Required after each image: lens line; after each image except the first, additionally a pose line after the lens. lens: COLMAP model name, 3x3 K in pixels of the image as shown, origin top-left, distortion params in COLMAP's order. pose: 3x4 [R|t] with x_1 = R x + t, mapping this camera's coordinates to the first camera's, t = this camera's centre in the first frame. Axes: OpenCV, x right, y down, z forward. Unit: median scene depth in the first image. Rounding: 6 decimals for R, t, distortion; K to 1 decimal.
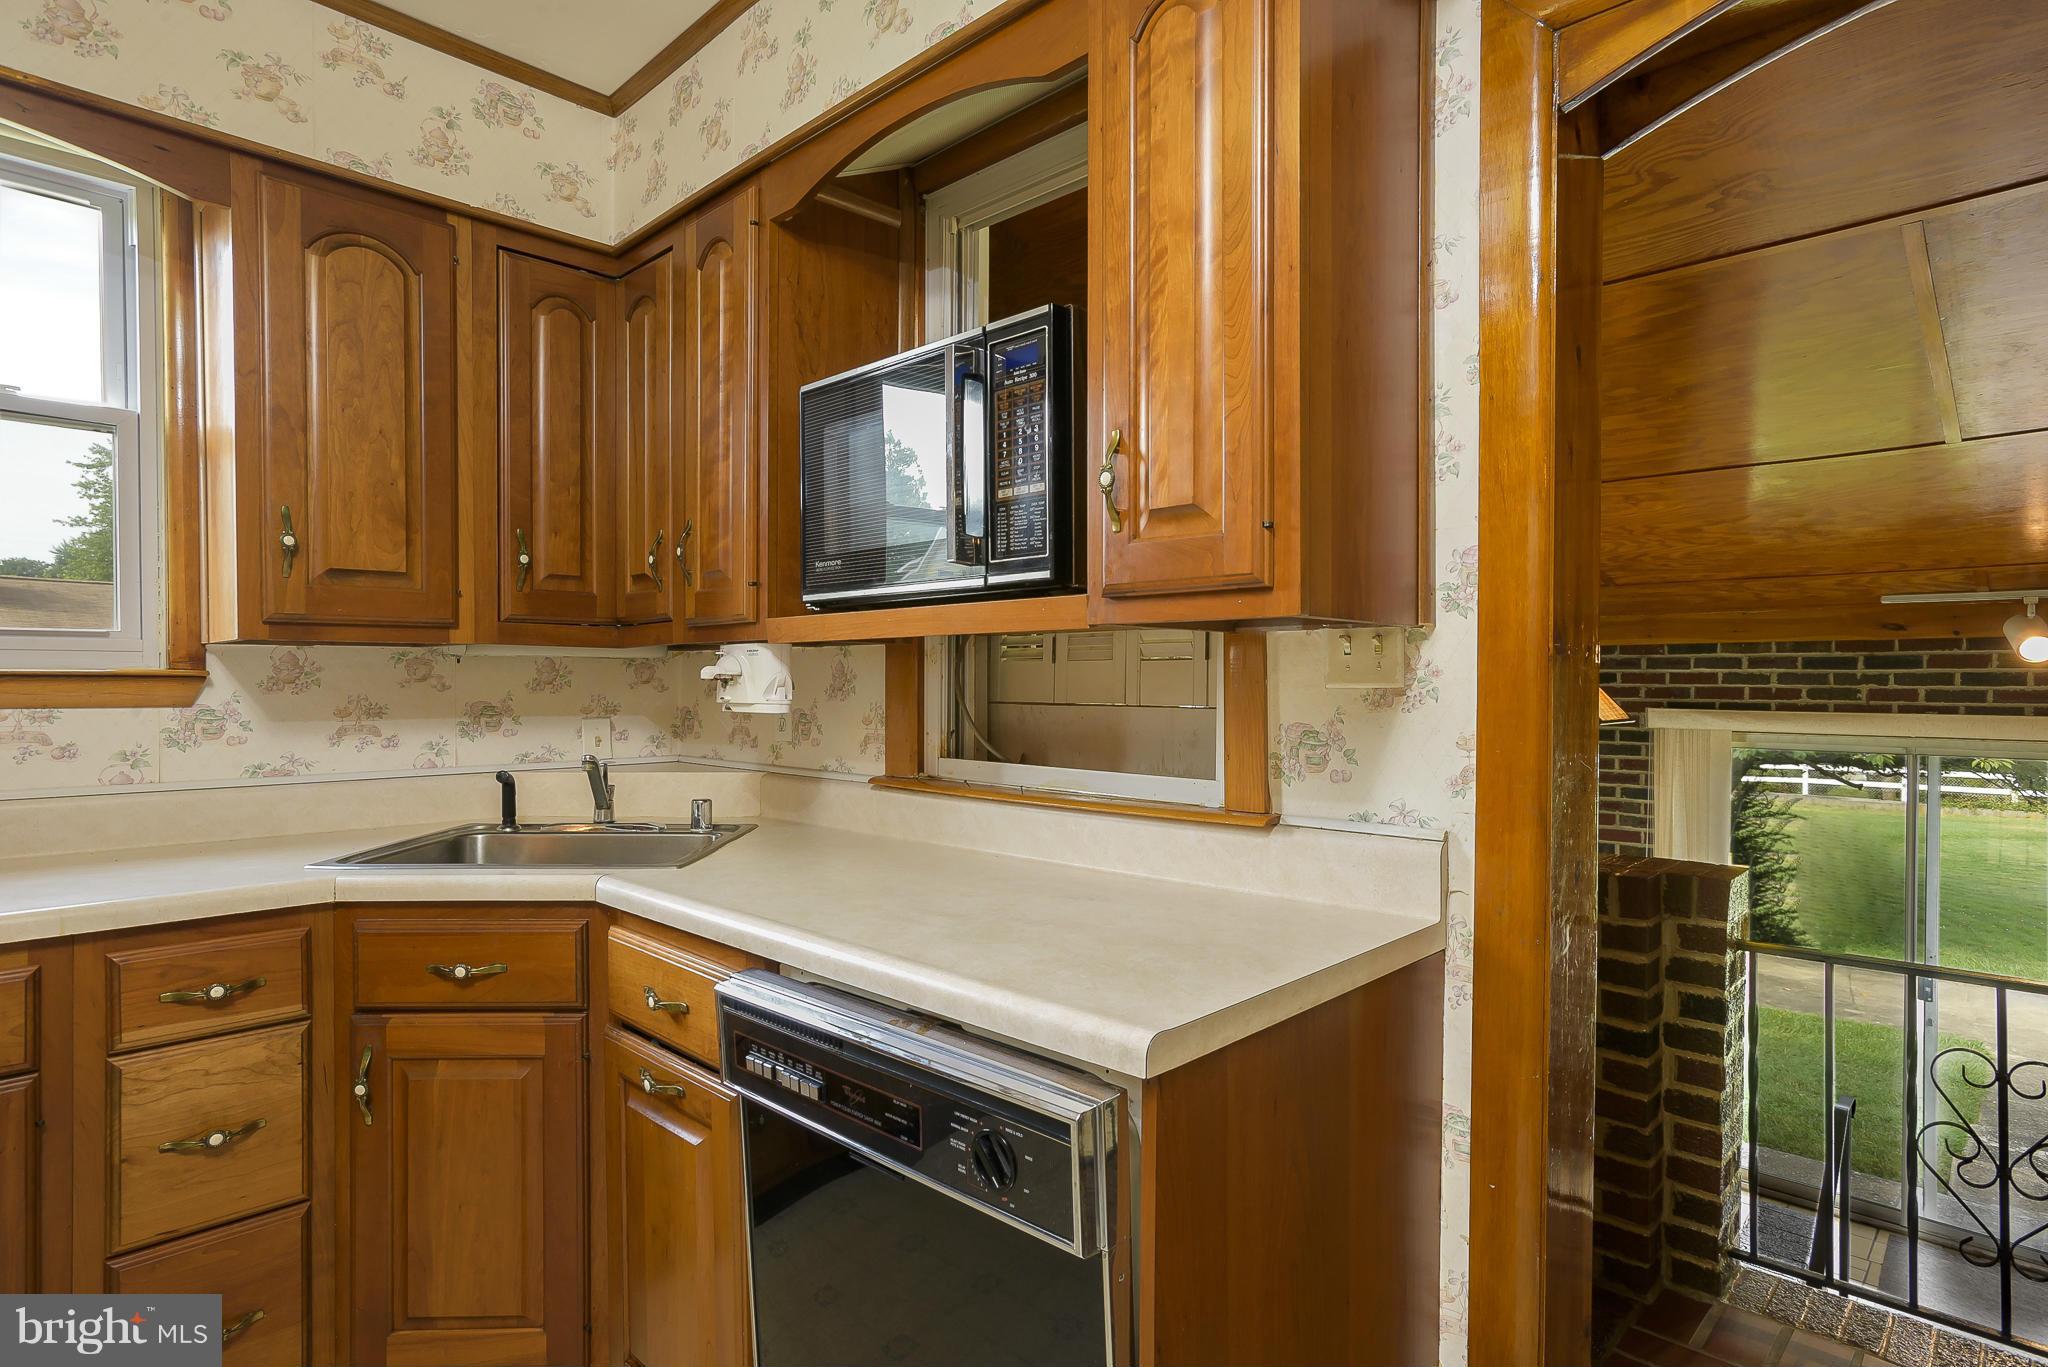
lens RADIAL K [[1086.4, 0, 1027.2], [0, 1086.4, 690.3], [0, 0, 1]] dist [-0.000611, 0.003673]
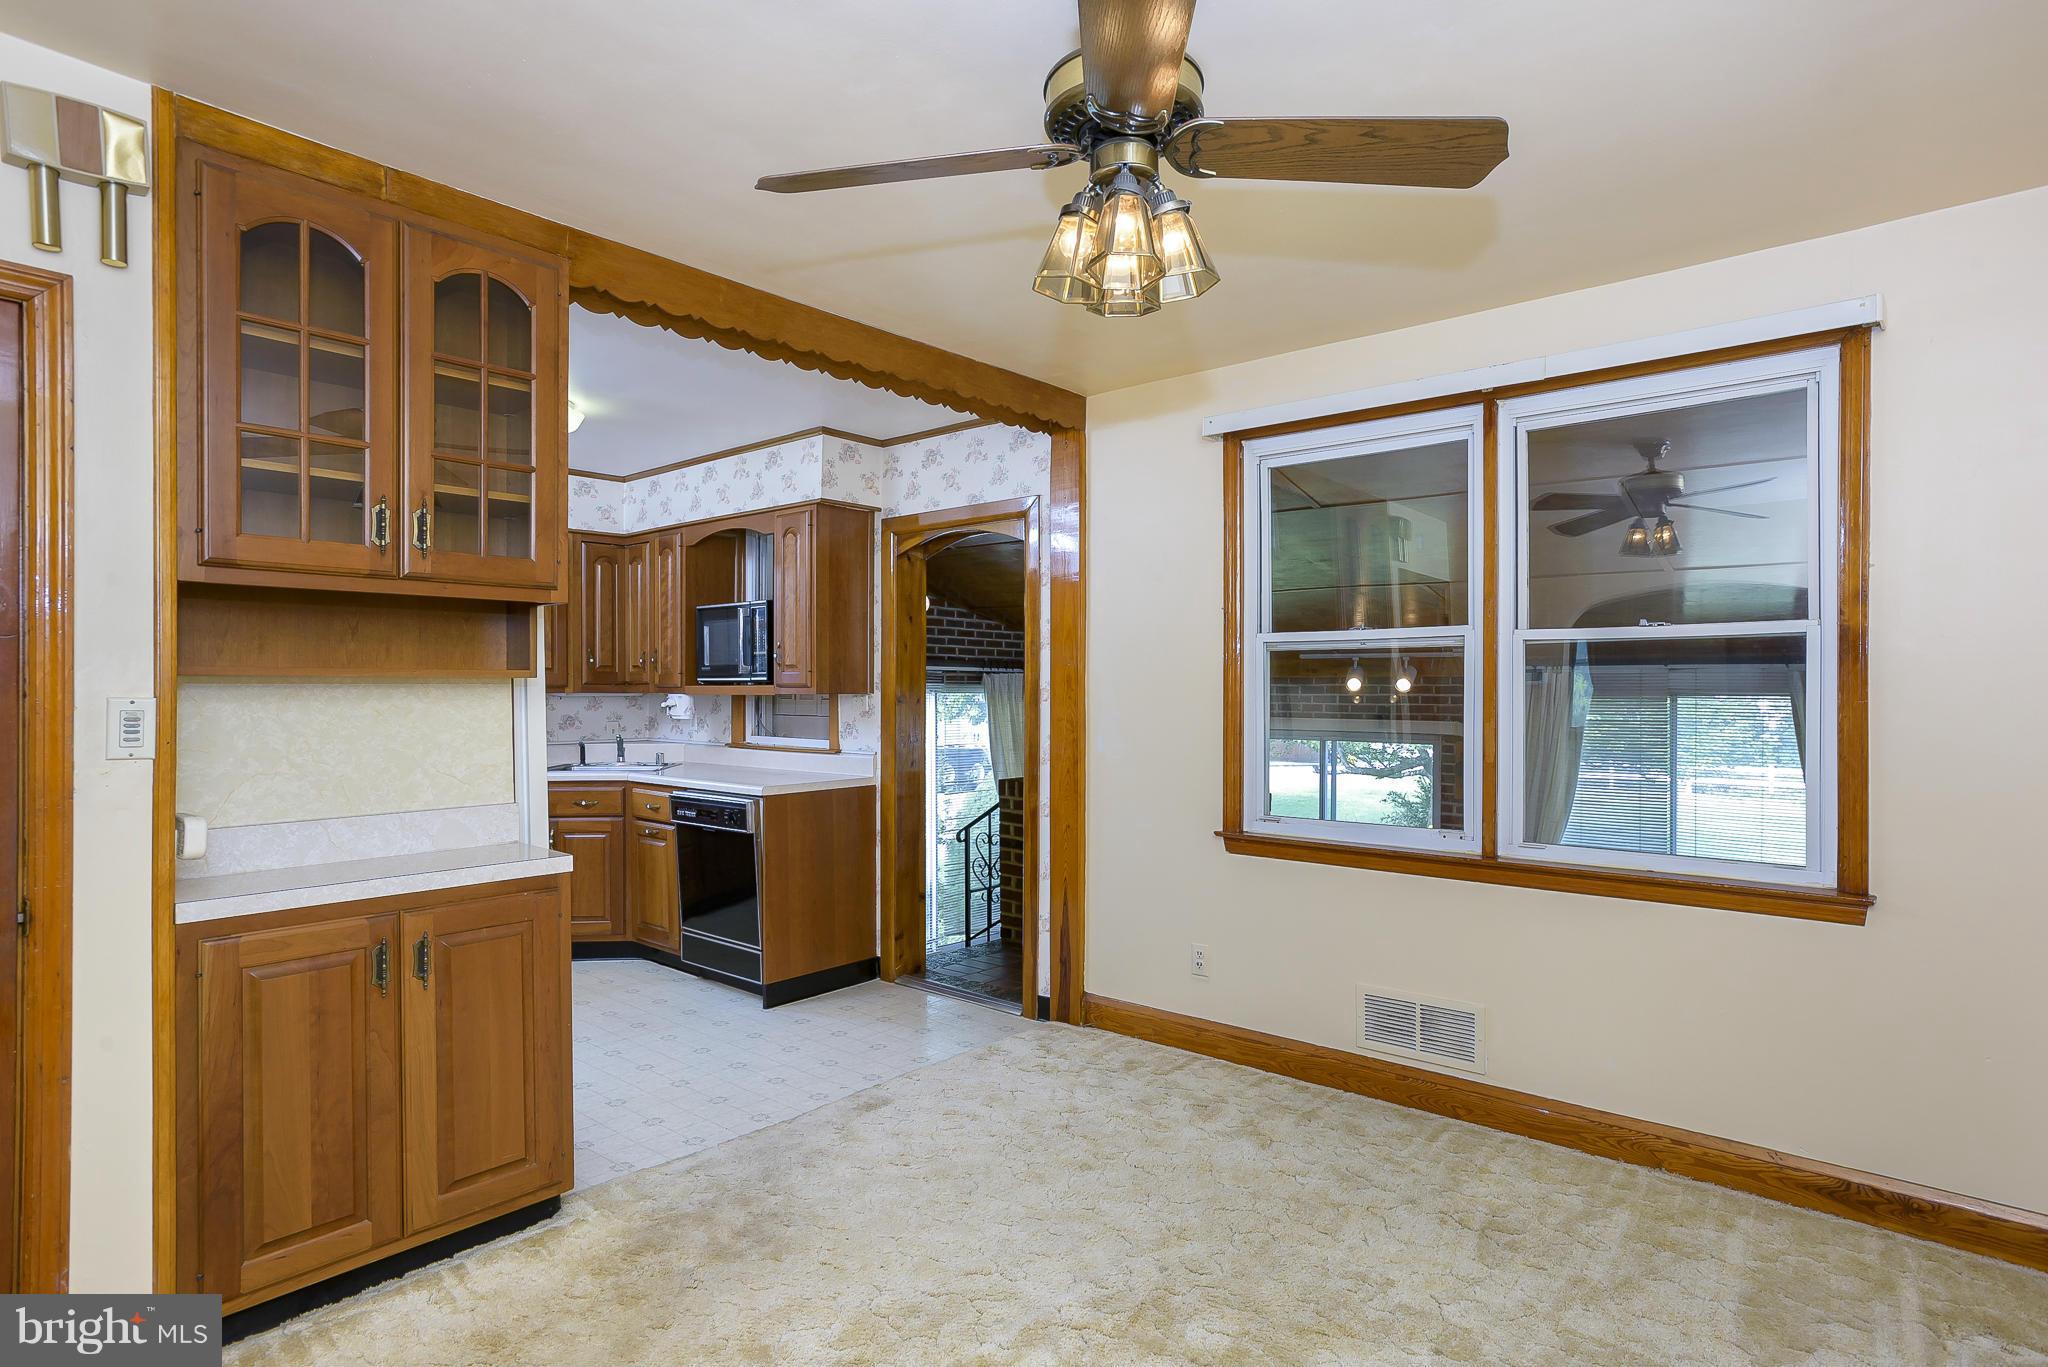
lens RADIAL K [[1086.4, 0, 1022.2], [0, 1086.4, 687.2], [0, 0, 1]] dist [-0.000611, 0.003673]
pose [[0.998548, -0.000125, 0.053875, 0.461853], [0.000497, 0.999976, -0.006903, -0.039875], [-0.053873, 0.006920, 0.998524, -1.783050]]
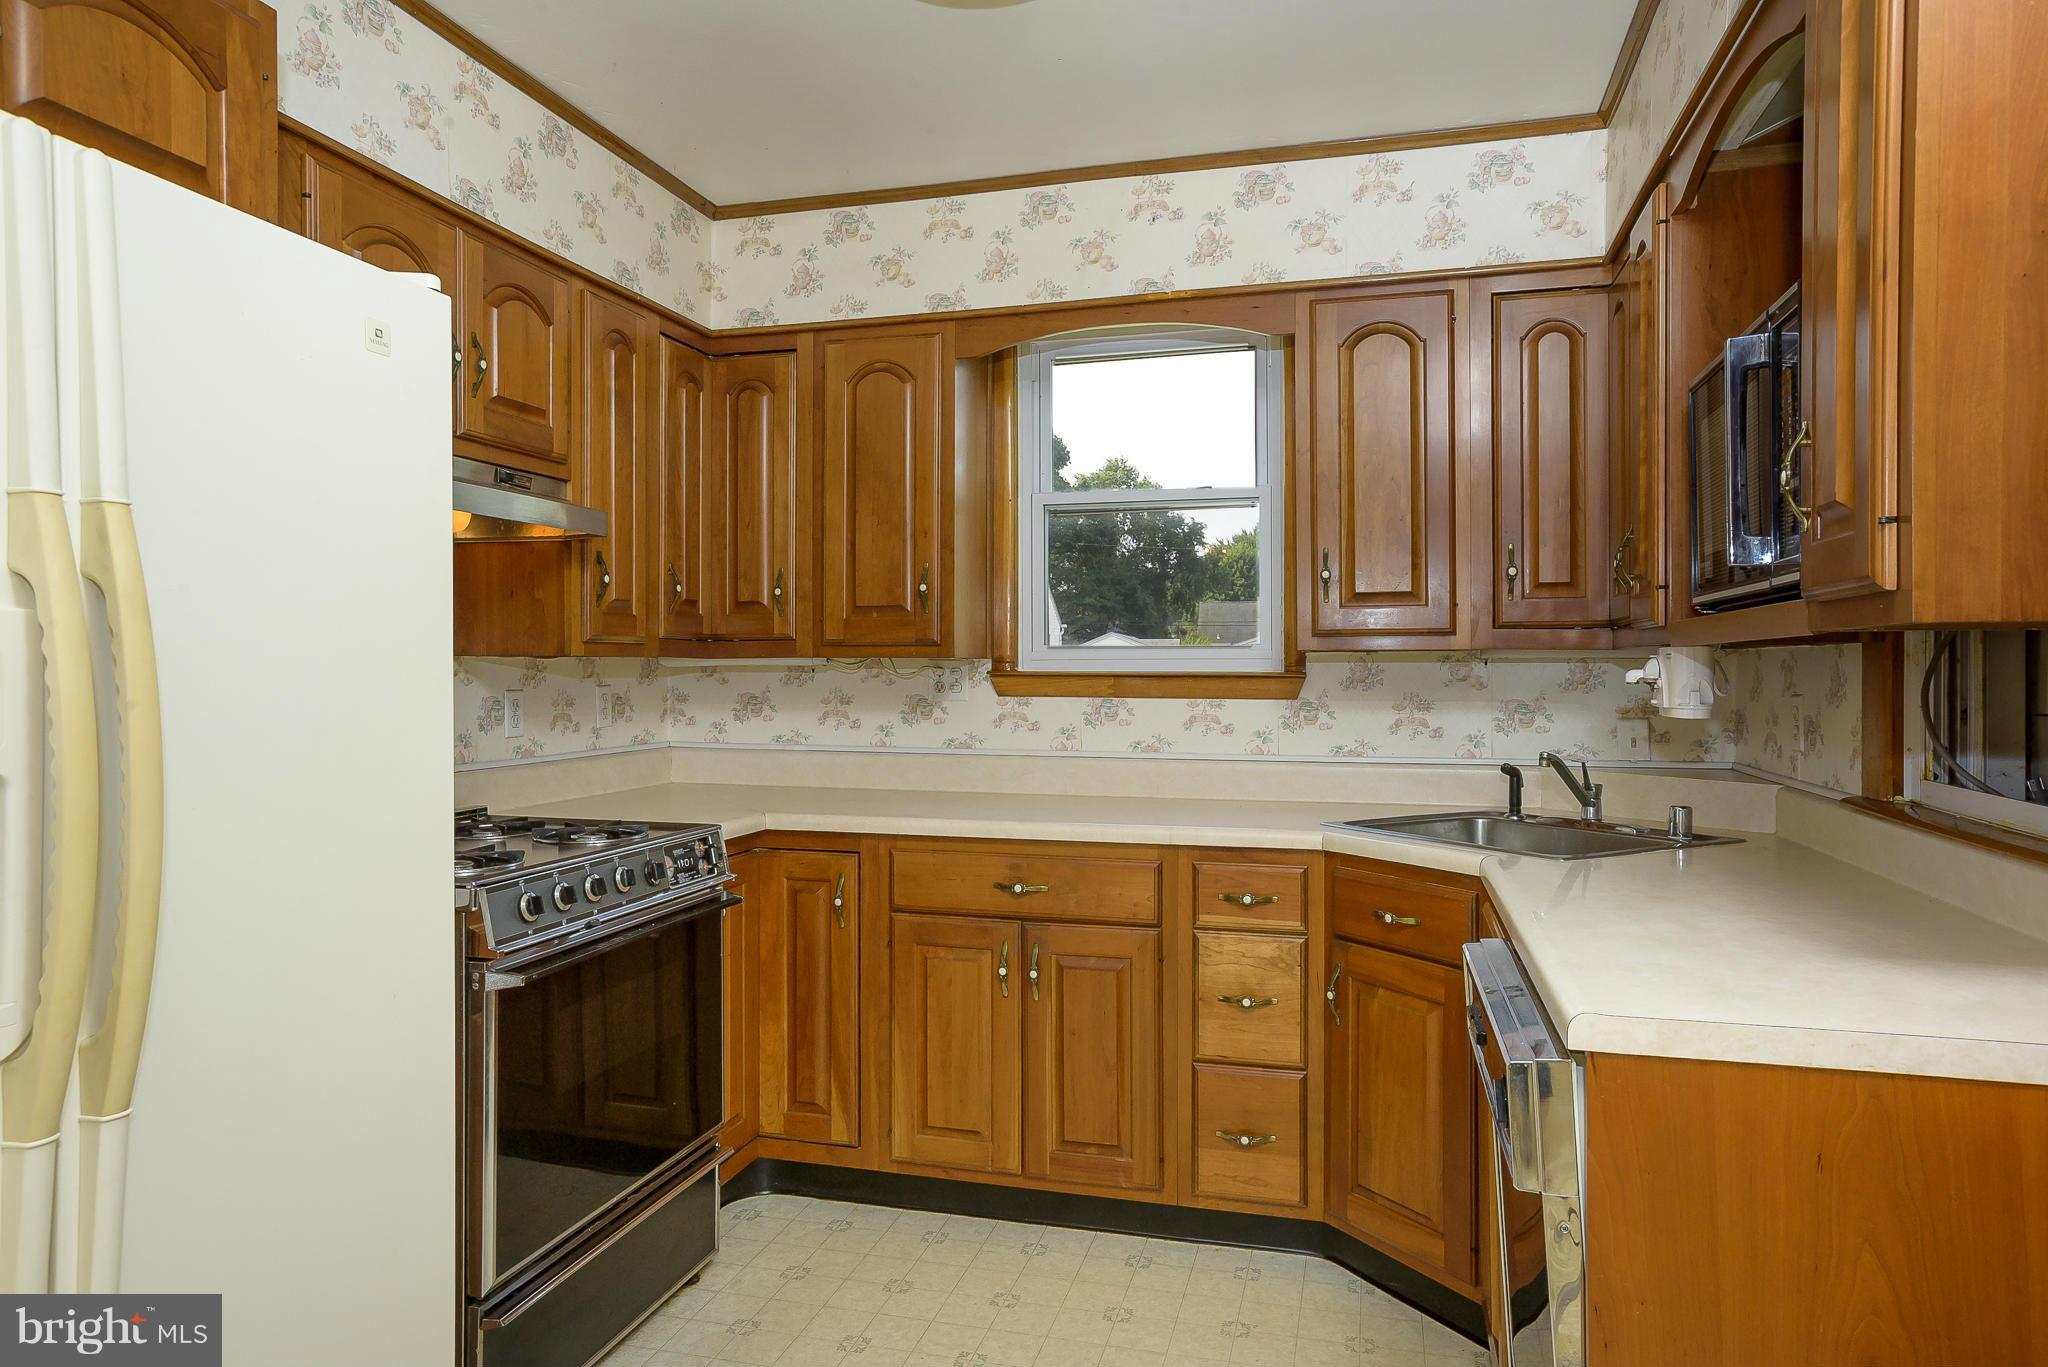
lens RADIAL K [[1232.6, 0, 1017.7], [0, 1232.6, 670.9], [0, 0, 1]] dist [-0.003385, -0.000818]
pose [[0.477326, 0.001642, -0.878725, 0.422764], [-0.007725, 0.999967, -0.002328, -0.014224], [0.878692, 0.007899, 0.477323, -0.034285]]
